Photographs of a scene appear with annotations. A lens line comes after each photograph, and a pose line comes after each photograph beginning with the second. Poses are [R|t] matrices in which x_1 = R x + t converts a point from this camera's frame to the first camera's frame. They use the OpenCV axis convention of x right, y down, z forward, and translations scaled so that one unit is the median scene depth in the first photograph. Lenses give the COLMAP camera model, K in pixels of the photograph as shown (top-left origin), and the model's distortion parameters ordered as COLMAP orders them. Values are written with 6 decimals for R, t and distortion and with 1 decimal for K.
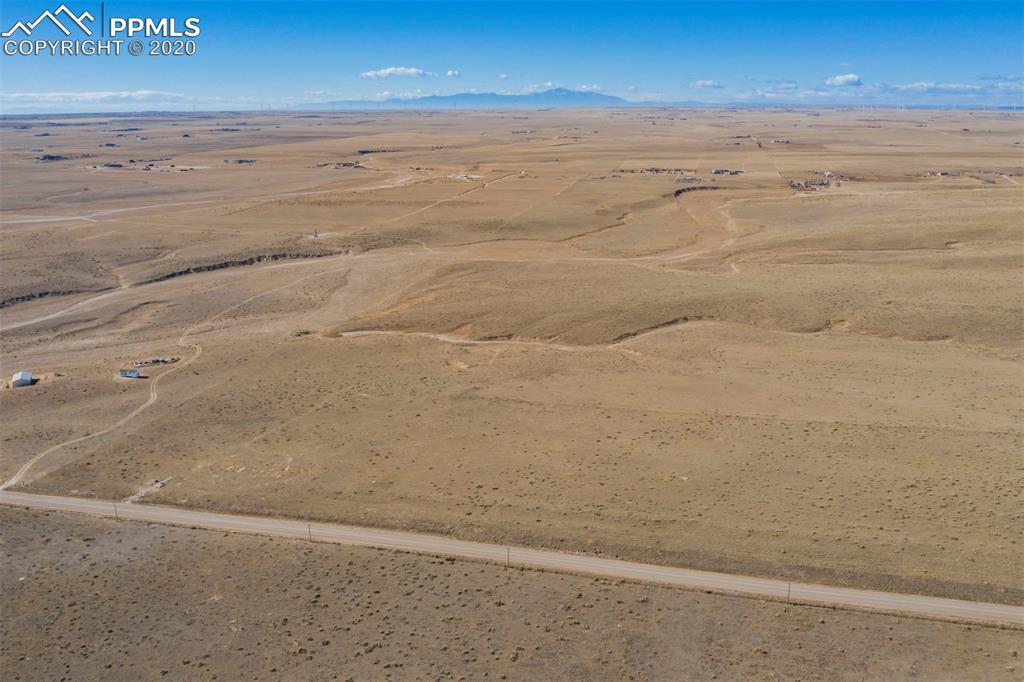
lens RADIAL K [[856.9, 0, 512.6], [0, 856.9, 346.6], [0, 0, 1]] dist [-0.018521, 0.003729]
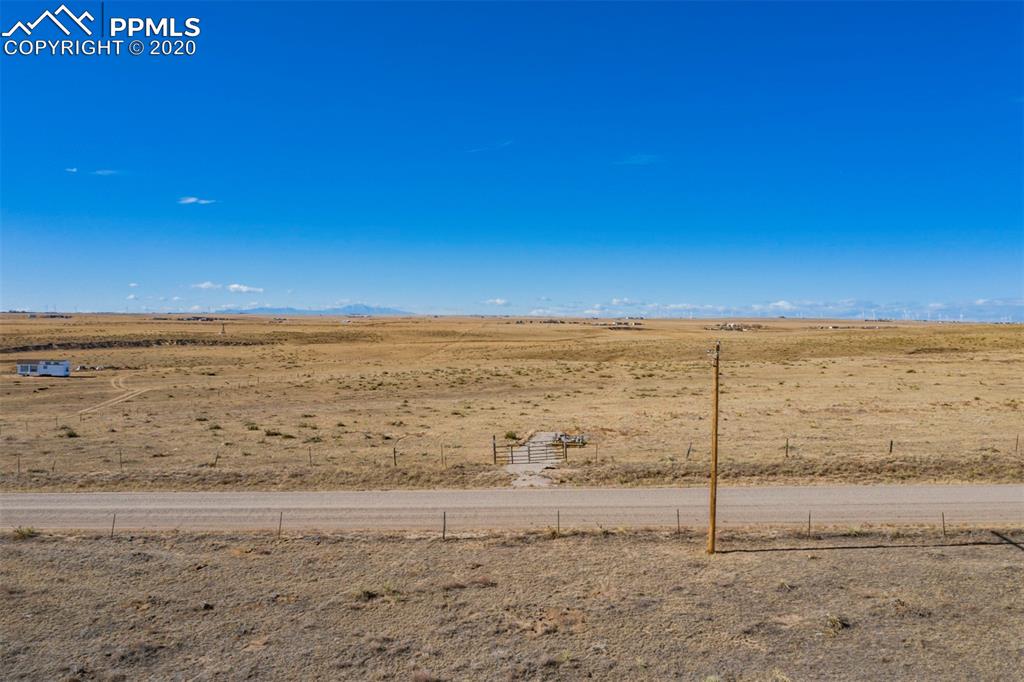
lens RADIAL K [[856.9, 0, 512.6], [0, 856.9, 346.6], [0, 0, 1]] dist [-0.018521, 0.003729]
pose [[0.972741, 0.001100, 0.231892, -0.249447], [0.055740, 0.969562, -0.238419, 0.099415], [-0.225096, 0.244845, 0.943071, 0.433416]]
